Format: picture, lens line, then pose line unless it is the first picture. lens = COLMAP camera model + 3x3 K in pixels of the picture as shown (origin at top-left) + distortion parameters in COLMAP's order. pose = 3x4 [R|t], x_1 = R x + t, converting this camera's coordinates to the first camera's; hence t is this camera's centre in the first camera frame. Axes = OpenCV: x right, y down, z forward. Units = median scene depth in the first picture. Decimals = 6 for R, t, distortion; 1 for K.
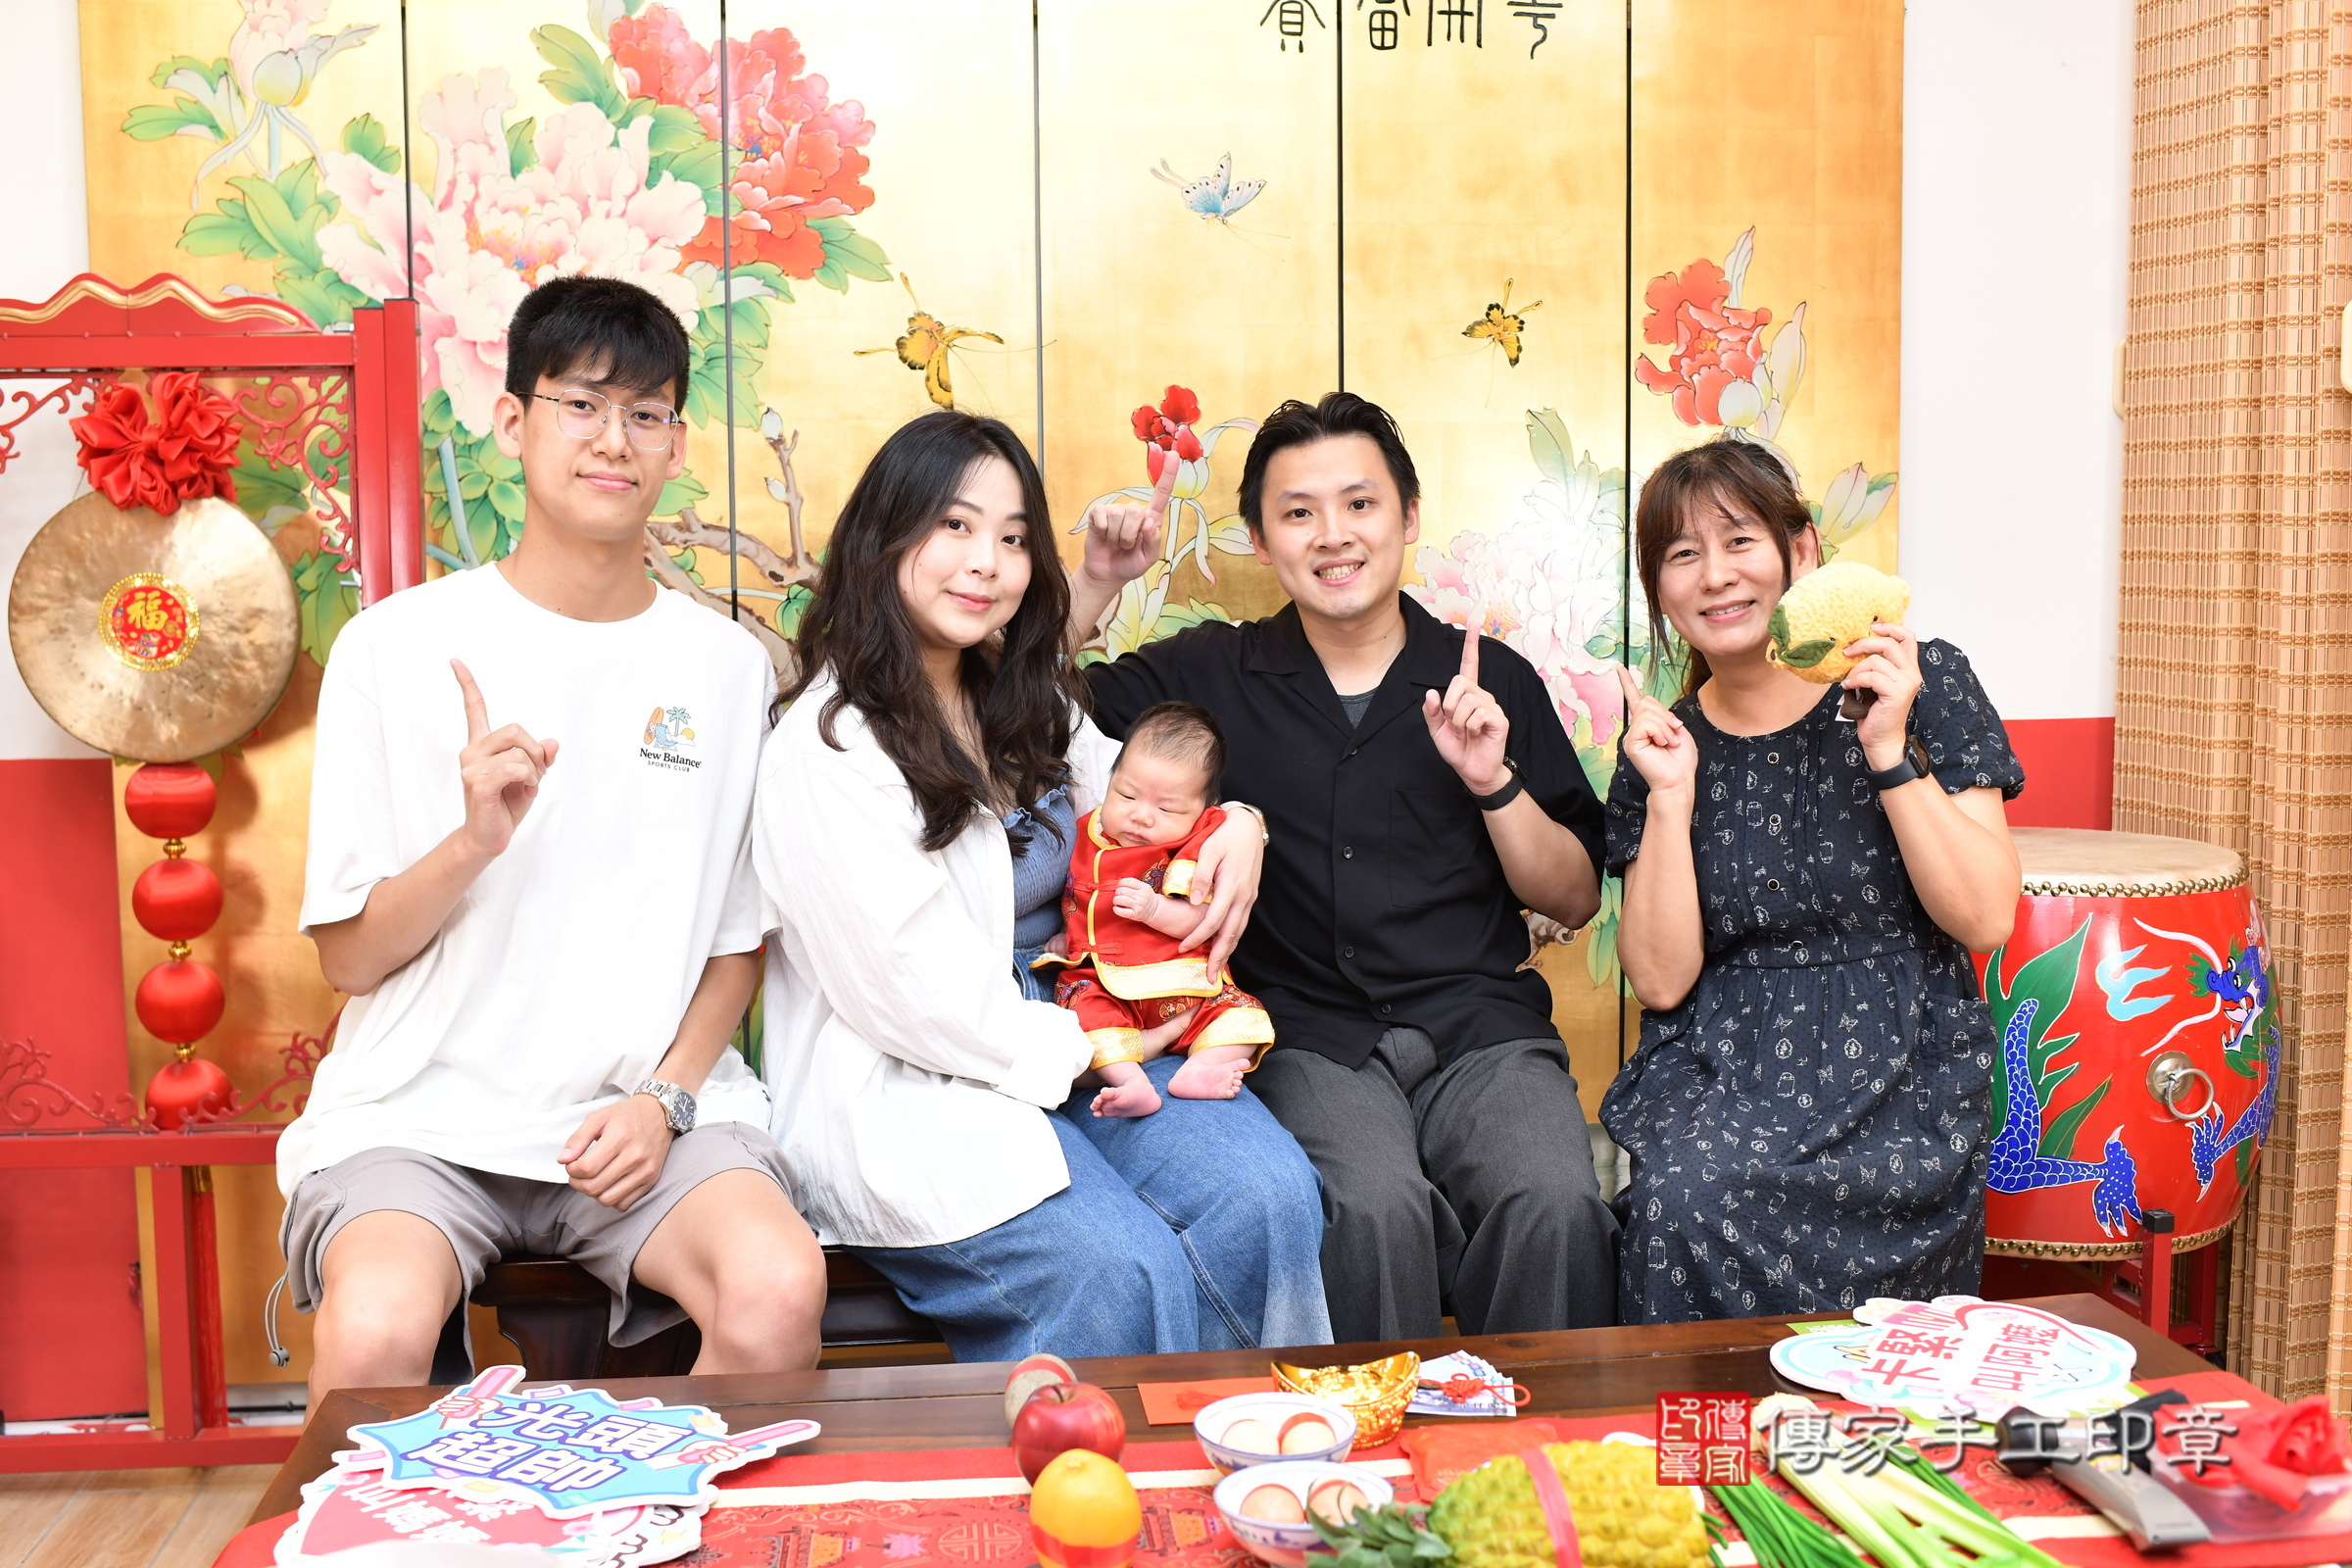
lens RADIAL K [[2466.1, 0, 1215.1], [0, 2466.1, 755.6], [0, 0, 1]] dist [-0.057762, 0.000000]
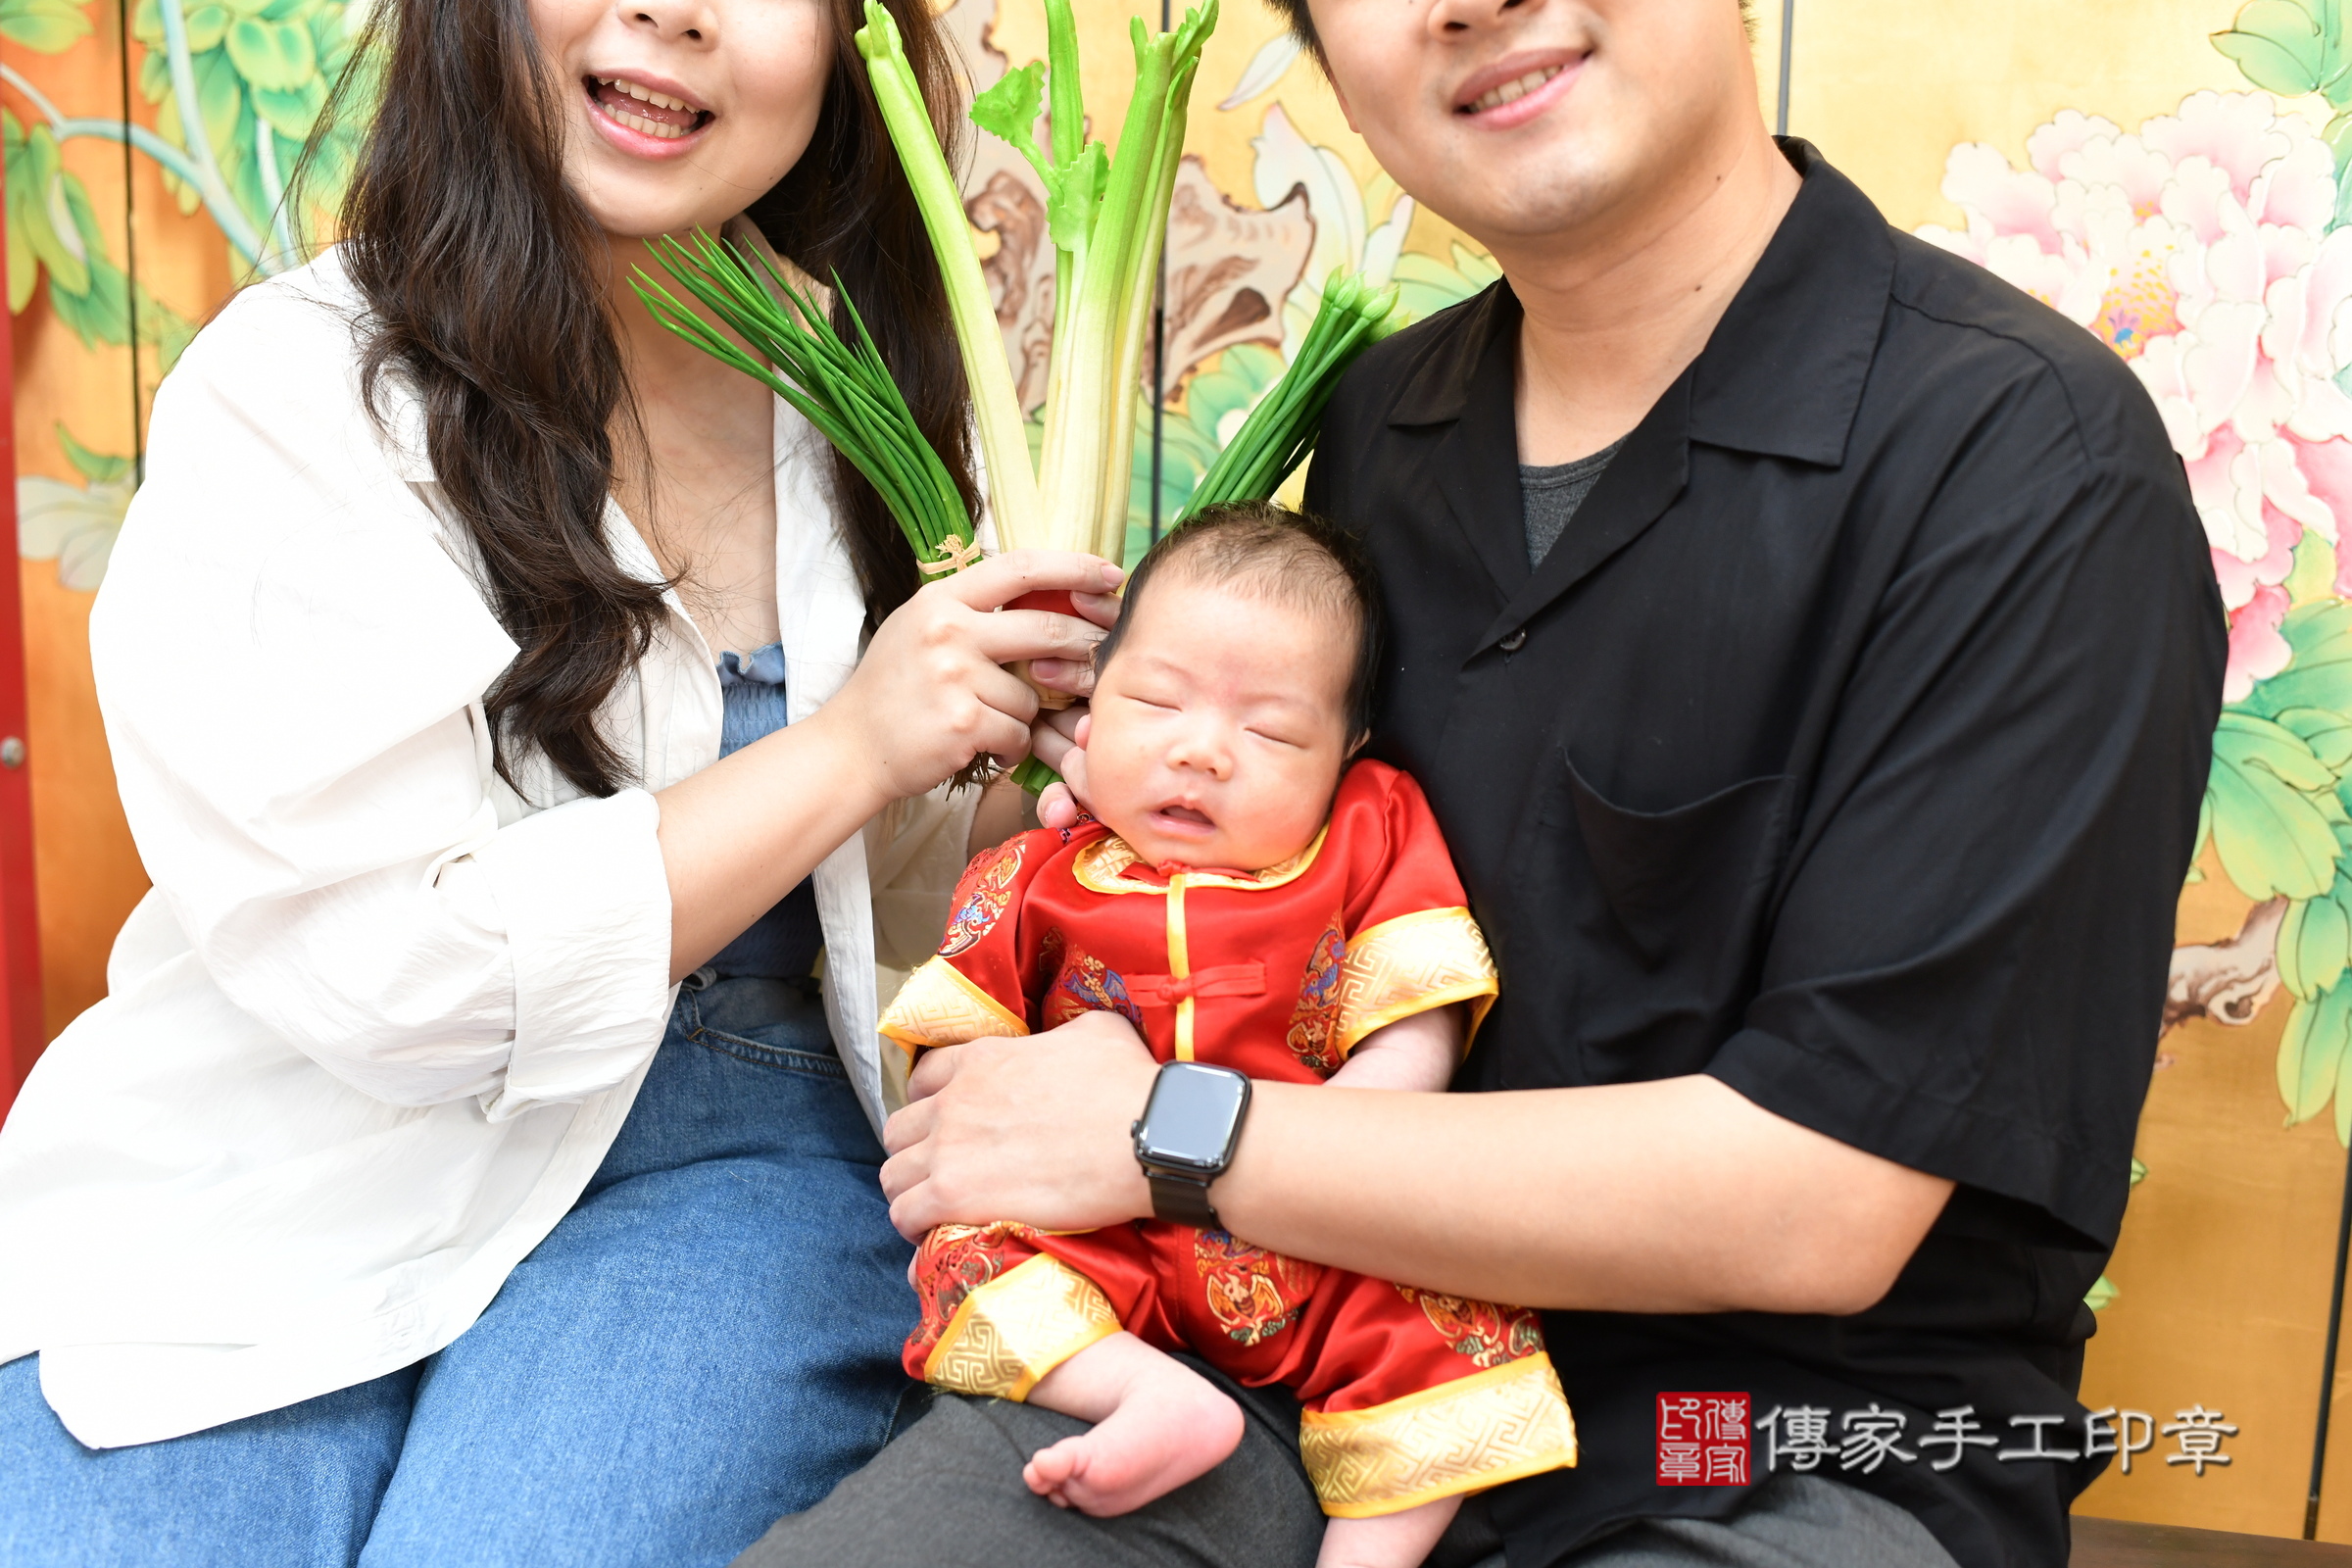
lens RADIAL K [[2466.1, 0, 1147.2], [0, 2466.1, 802.6], [0, 0, 1]] dist [-0.057762, 0.000000]
pose [[0.921032, 0.093356, -0.378134, 0.136021], [-0.058760, 0.993043, 0.102046, -0.000030], [0.385029, -0.071769, 0.920110, 0.546049]]
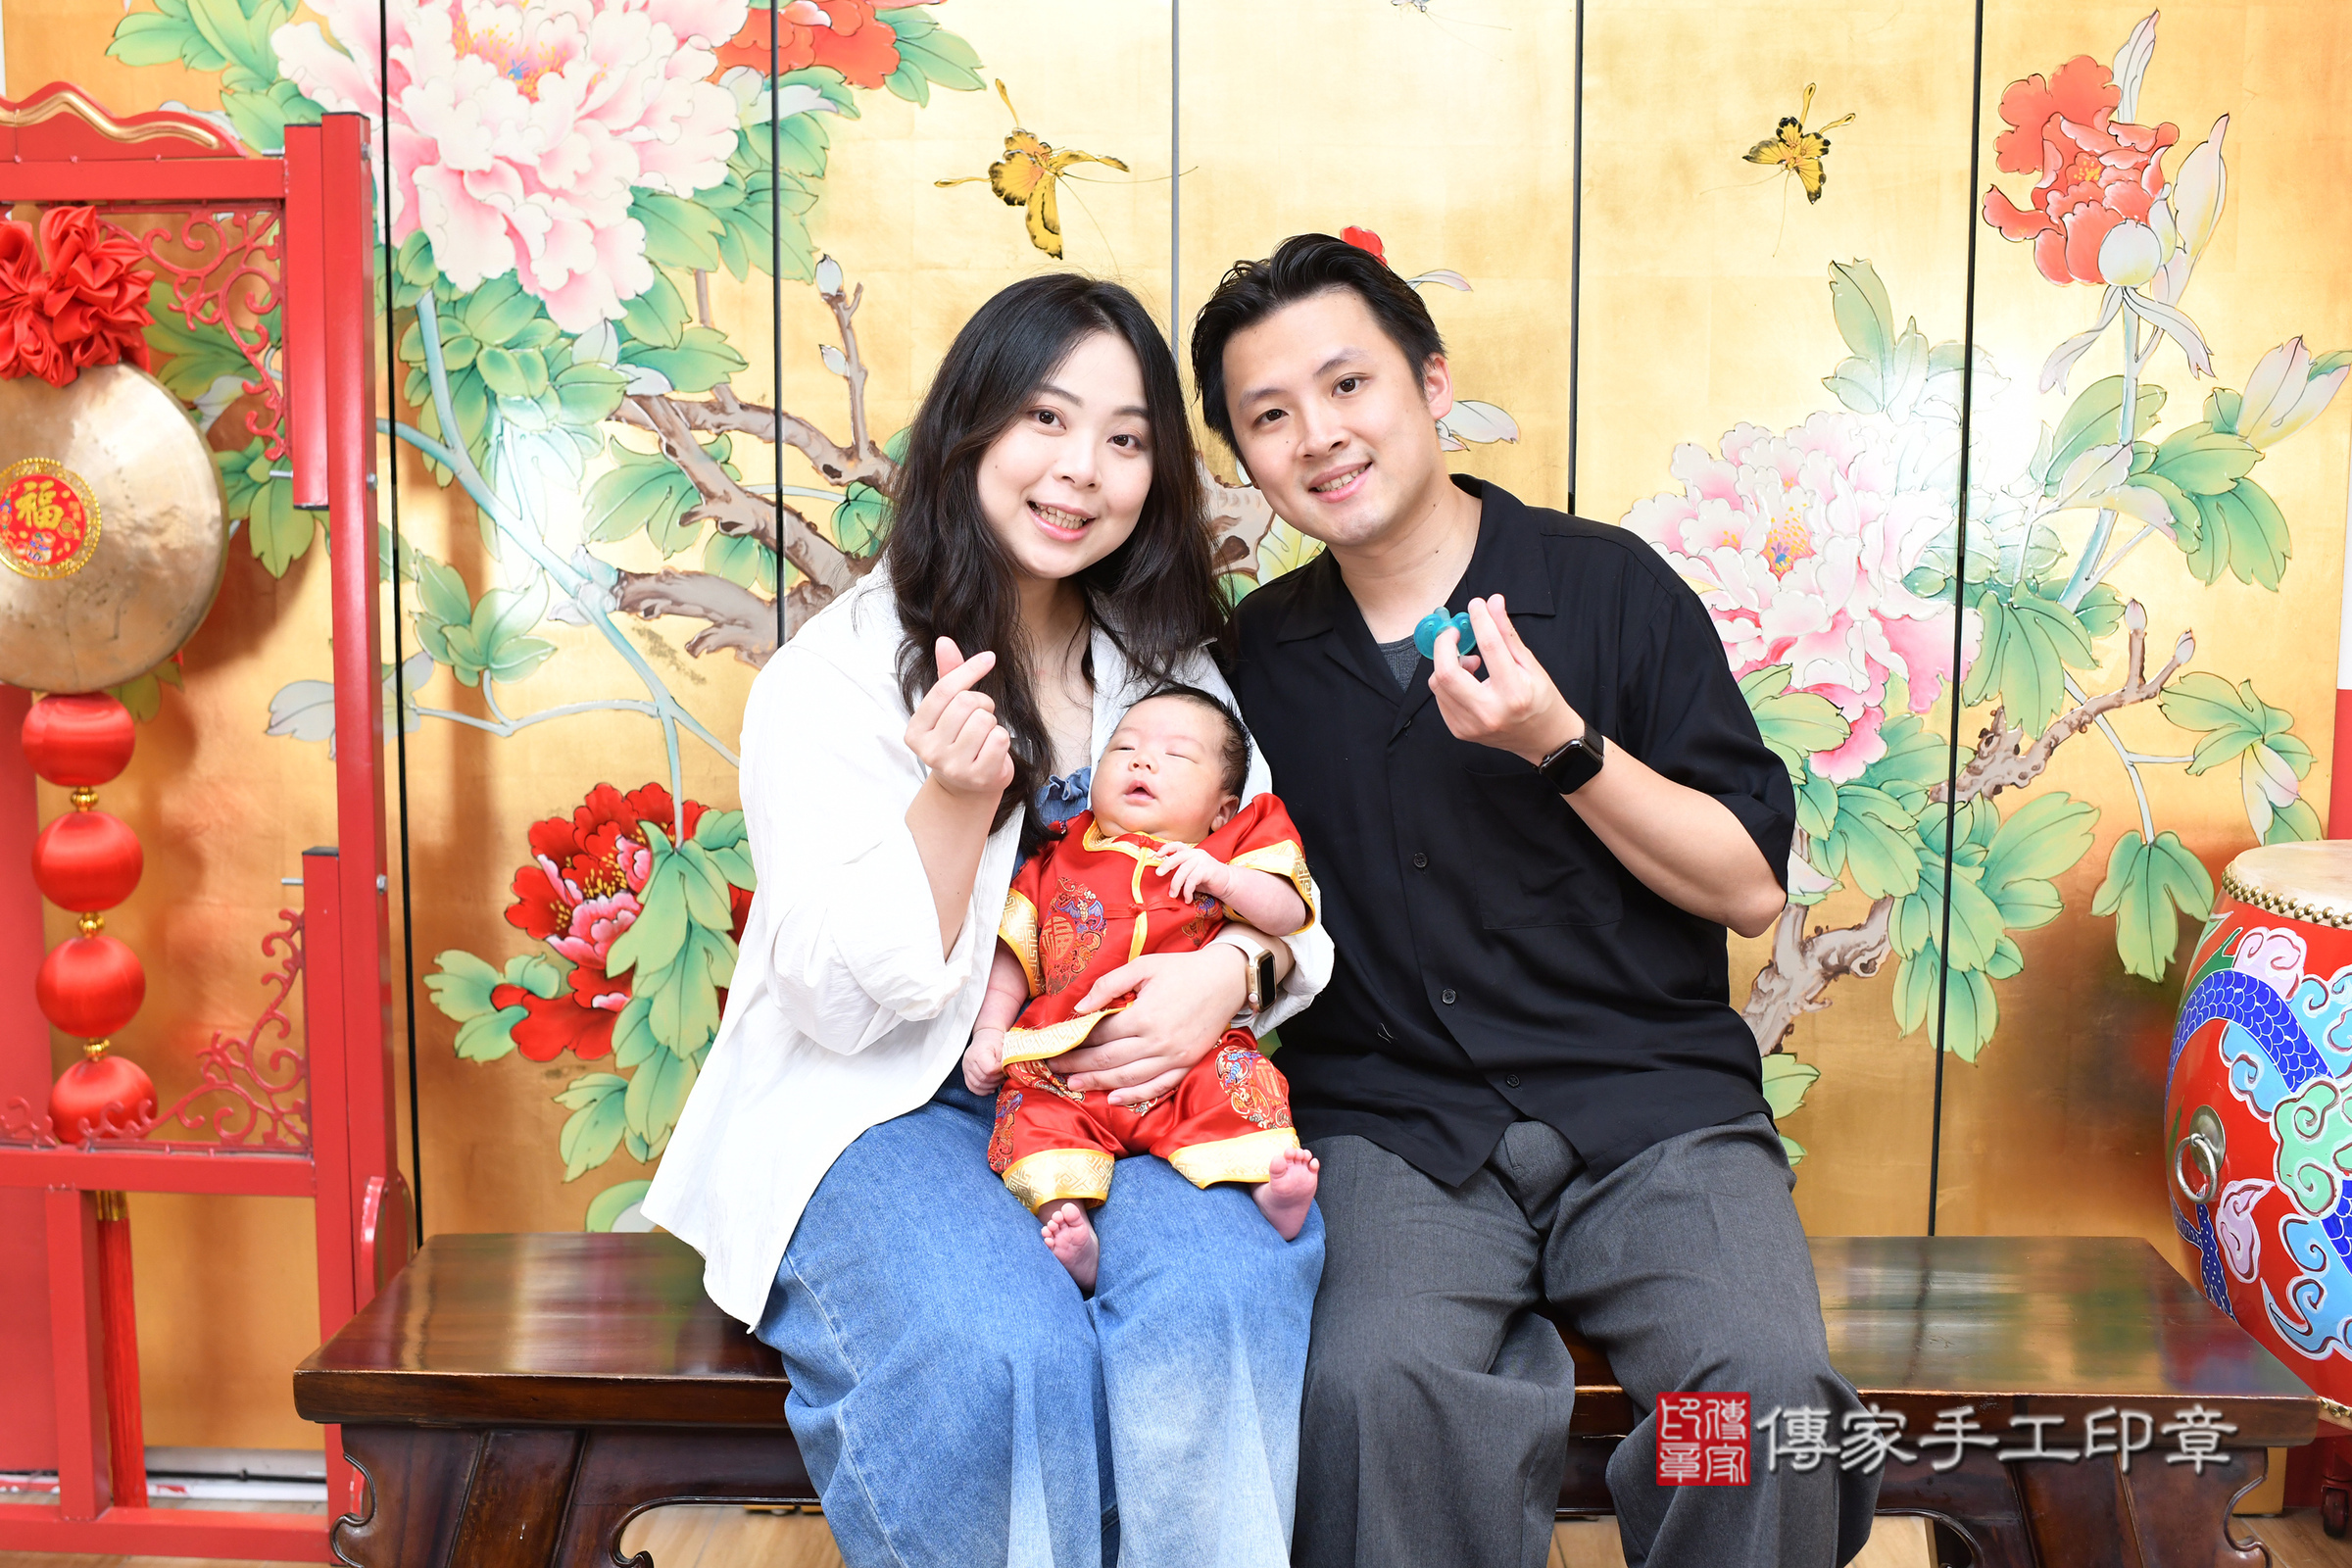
lens RADIAL K [[2669.9, 0, 1152.1], [0, 2669.9, 775.0], [0, 0, 1]] dist [-0.062076, 0.000000]
pose [[0.985622, 0.031689, -0.165965, 0.067048], [-0.025089, 0.998814, 0.041717, -0.014746], [0.167090, -0.036953, 0.985249, 0.182884]]
